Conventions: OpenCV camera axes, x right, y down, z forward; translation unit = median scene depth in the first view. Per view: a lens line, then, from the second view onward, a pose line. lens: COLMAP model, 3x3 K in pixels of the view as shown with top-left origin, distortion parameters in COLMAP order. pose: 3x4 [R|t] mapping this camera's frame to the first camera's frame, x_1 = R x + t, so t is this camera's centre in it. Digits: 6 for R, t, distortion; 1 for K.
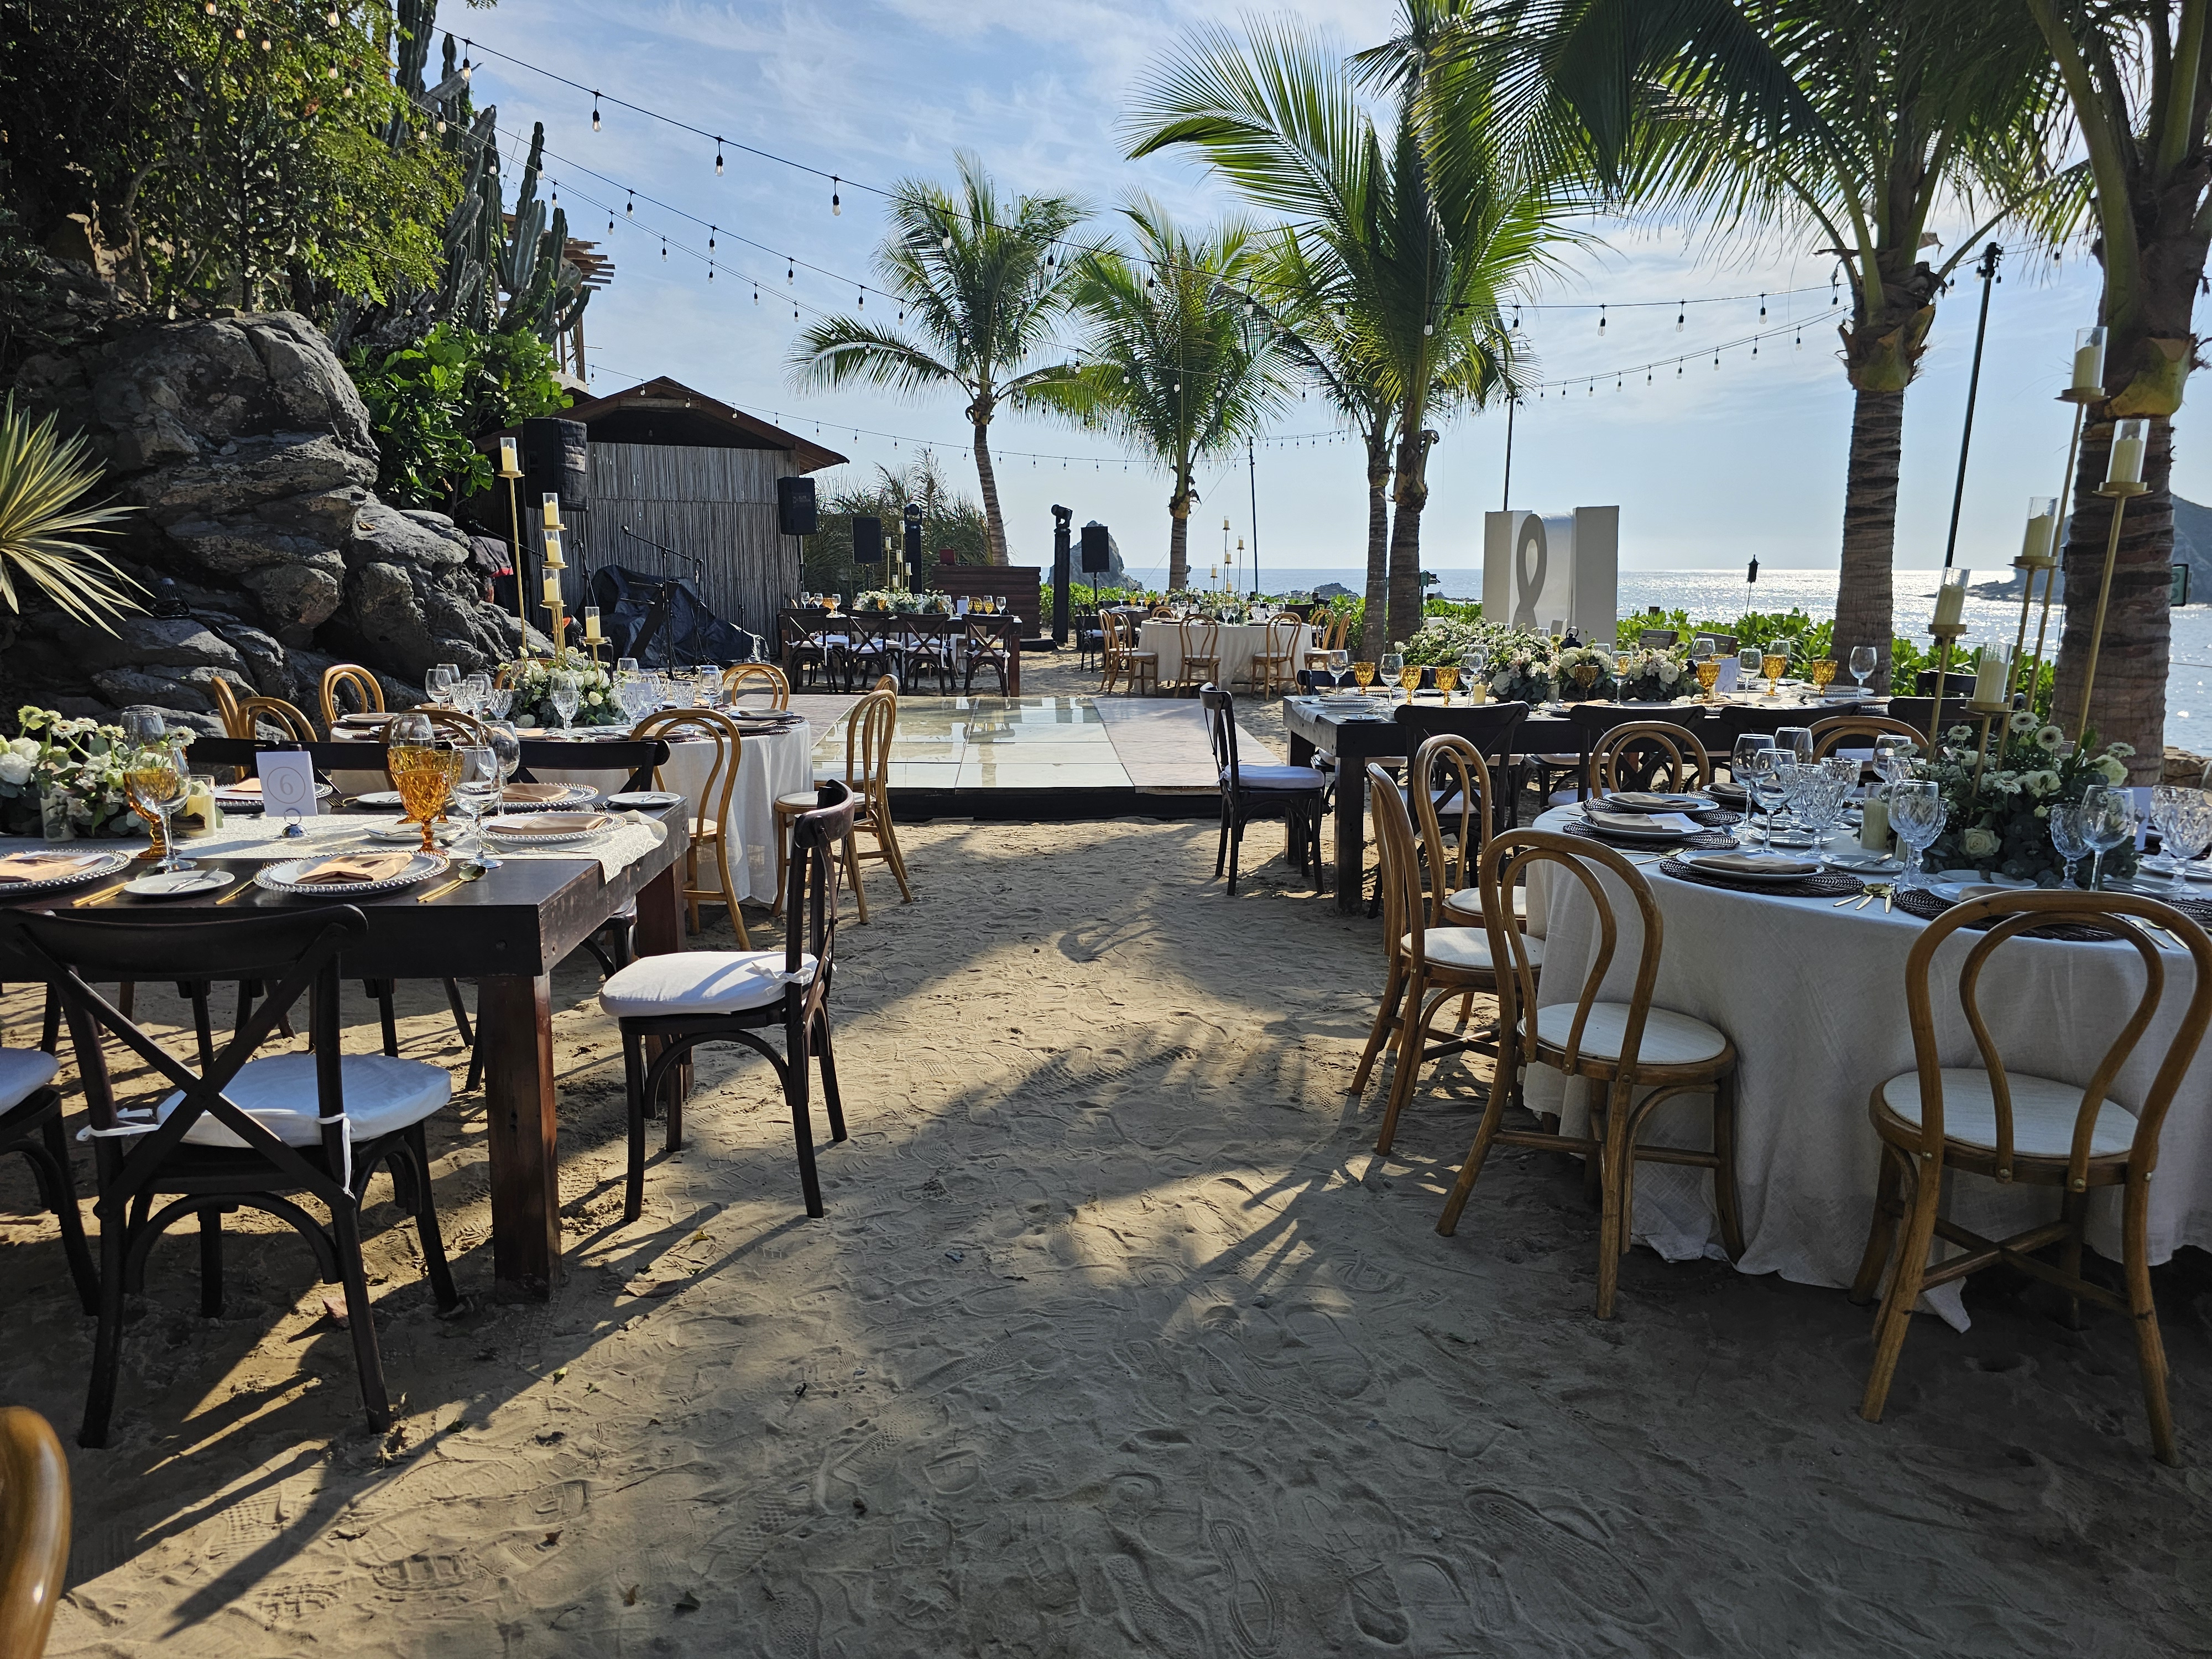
lens RADIAL K [[1455.0, 0, 1099.2], [0, 1455.0, 839.3], [0, 0, 1]] dist [0.001479, 0.001148]
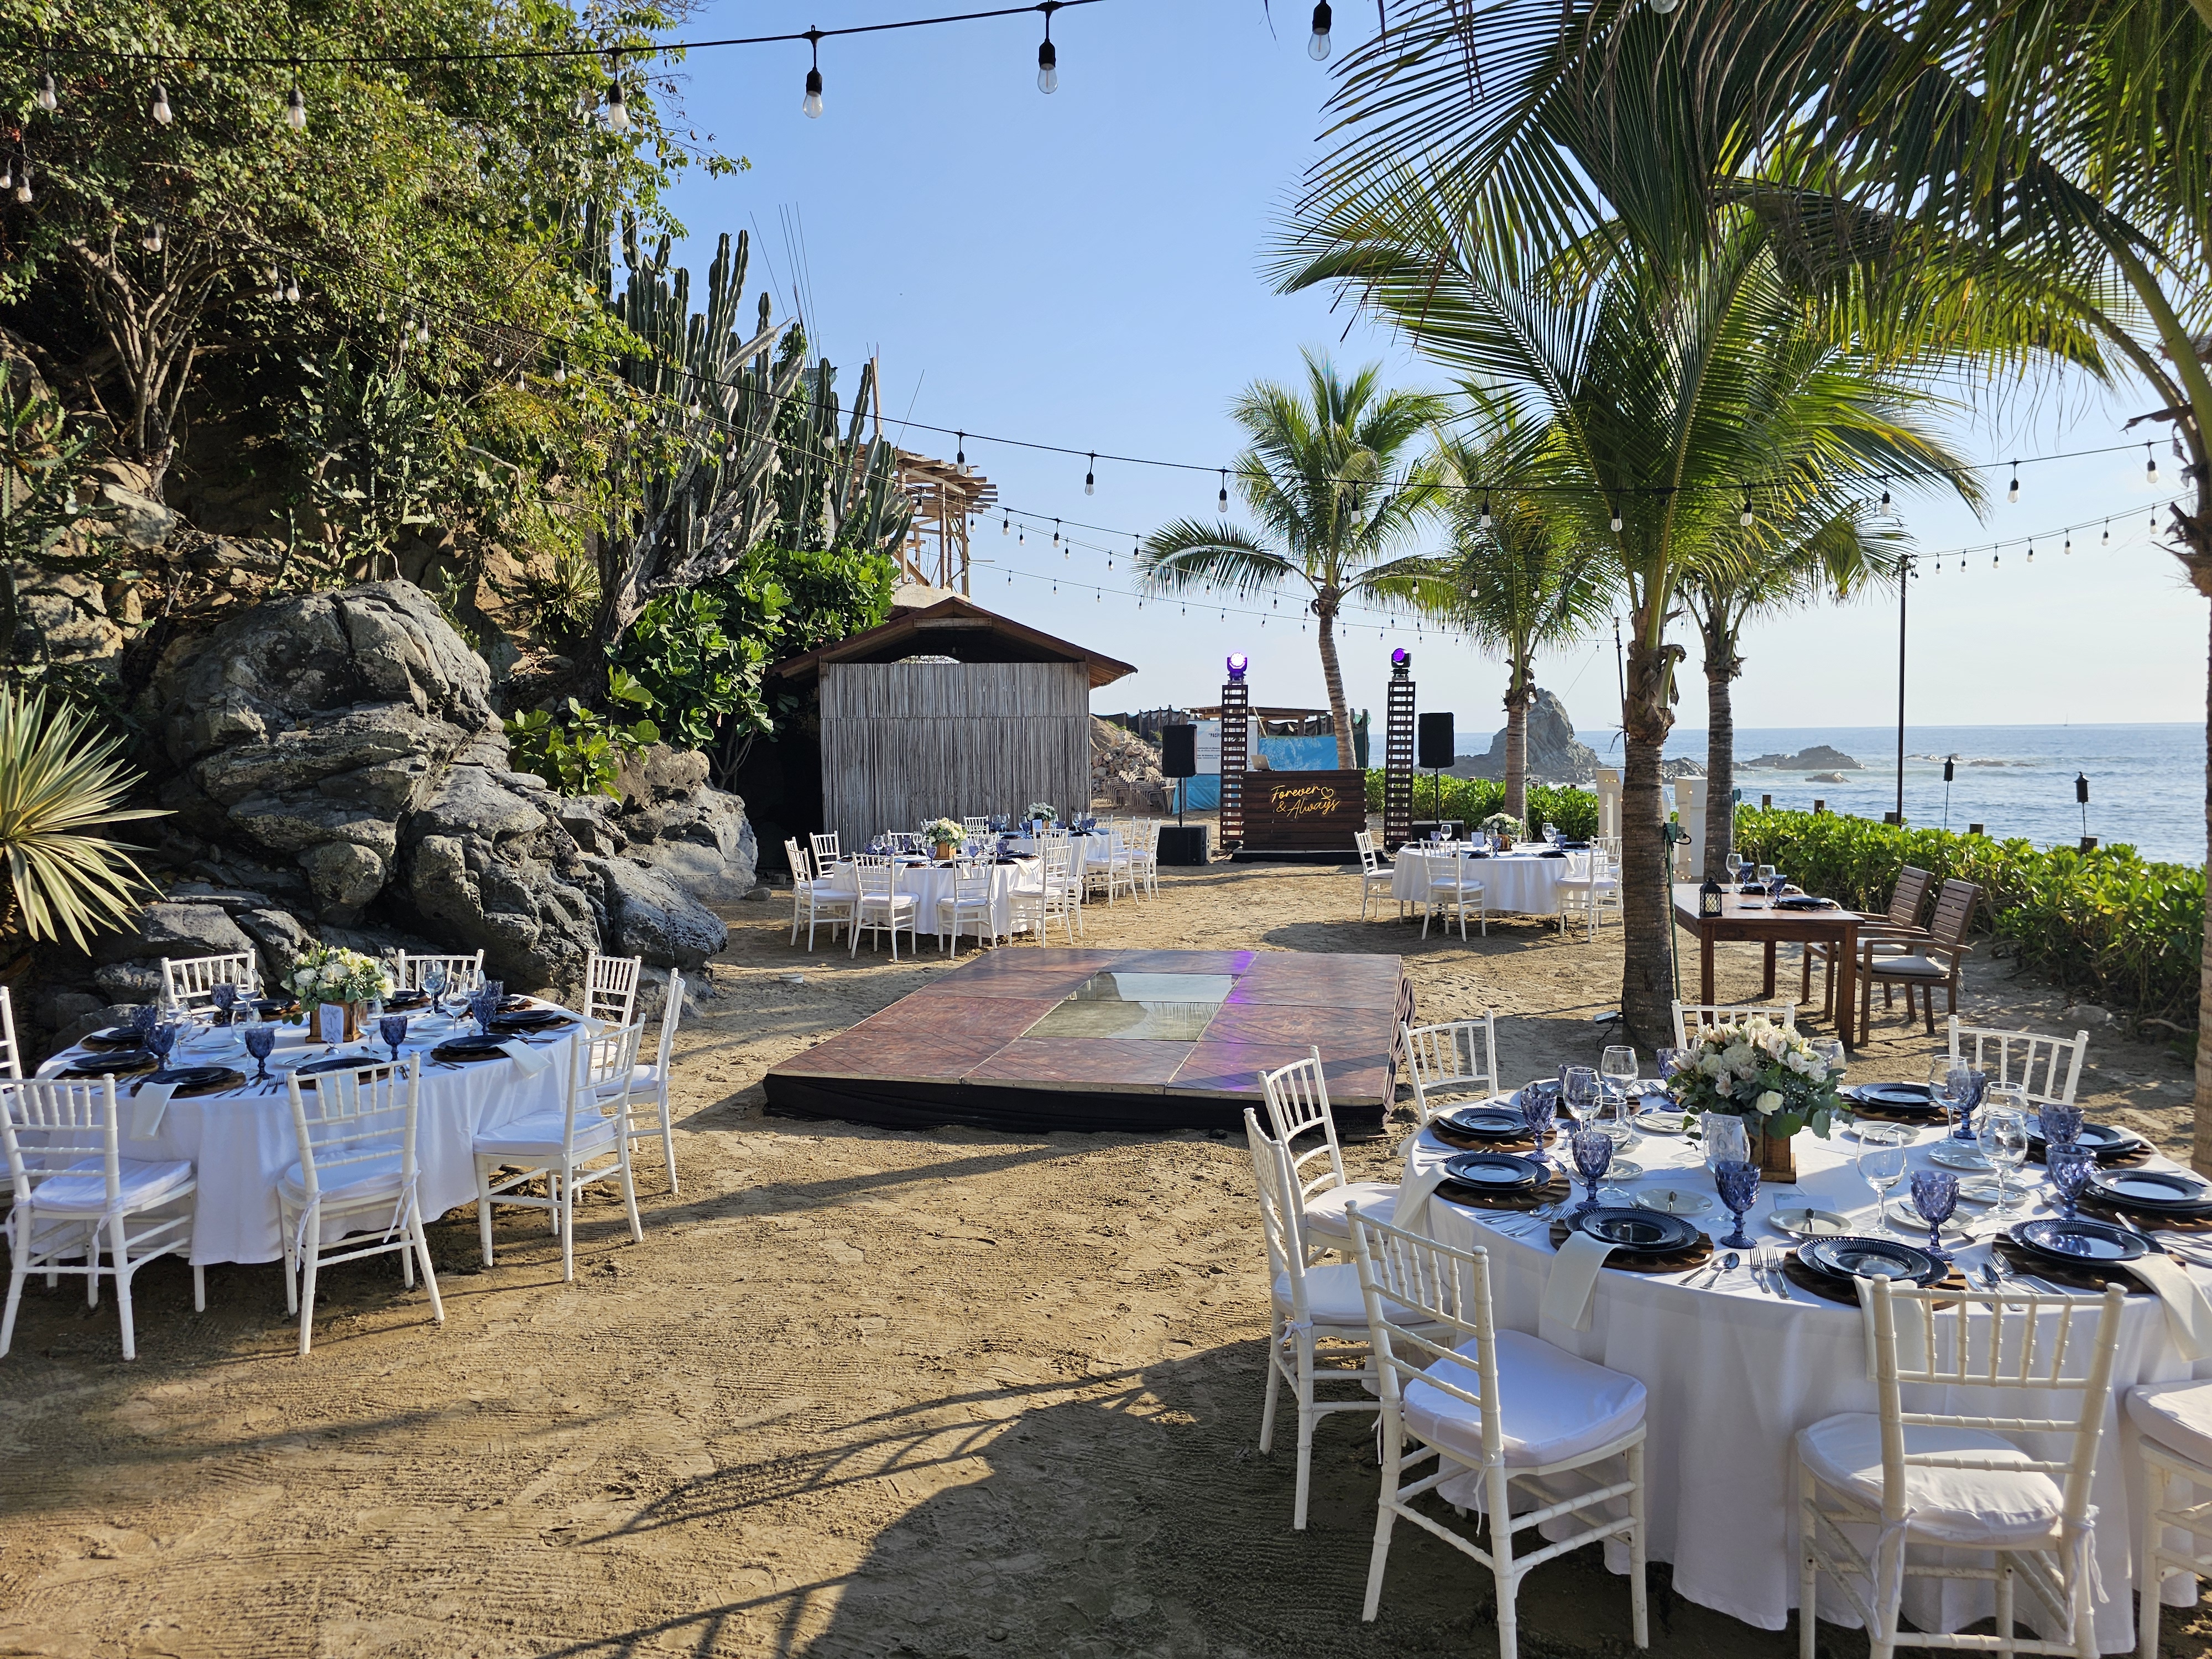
lens RADIAL K [[1440.3, 0, 1106.0], [0, 1440.3, 829.5], [0, 0, 1]] dist [0.000341, 0.000326]
pose [[0.955427, -0.003100, -0.295211, 0.103991], [-0.033262, 0.992448, -0.118073, -0.051975], [0.293347, 0.122630, 0.948108, 0.128277]]
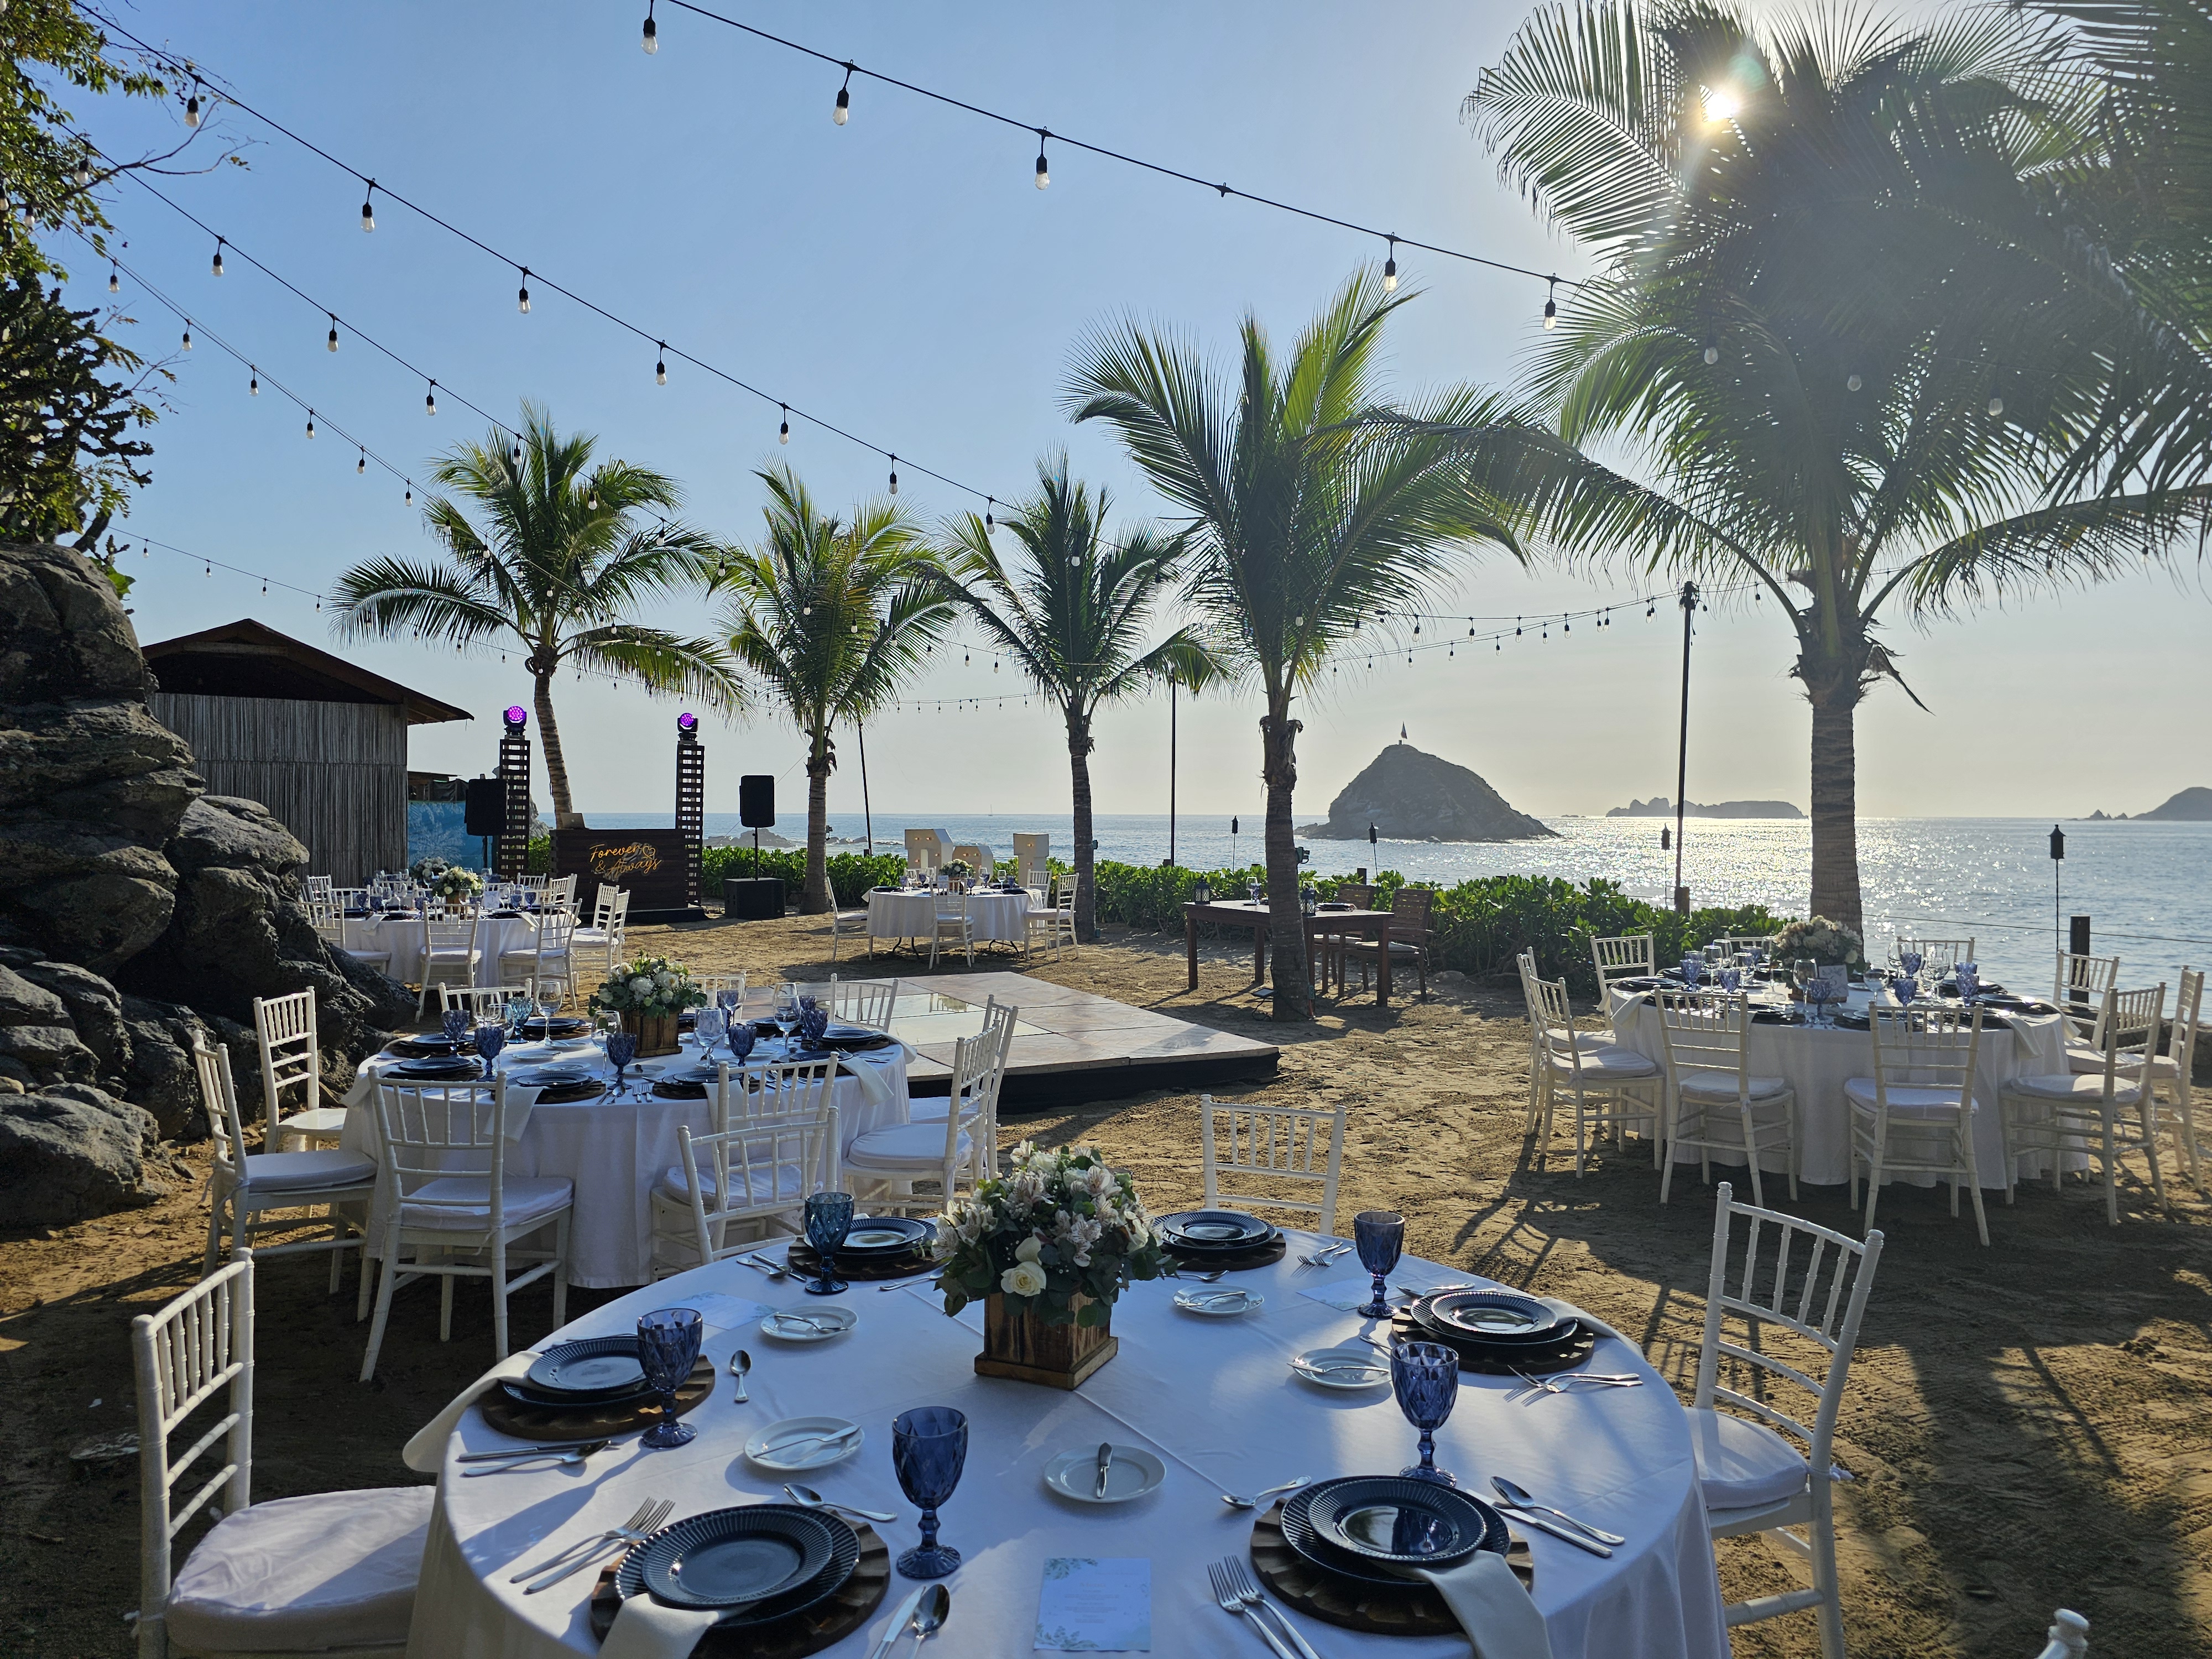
lens RADIAL K [[1440.3, 0, 1106.0], [0, 1440.3, 829.5], [0, 0, 1]] dist [0.000341, 0.000326]
pose [[0.922189, -0.008425, 0.386648, -0.188011], [0.074867, 0.984740, -0.157106, -0.029678], [-0.379424, 0.173828, 0.908747, 0.070041]]
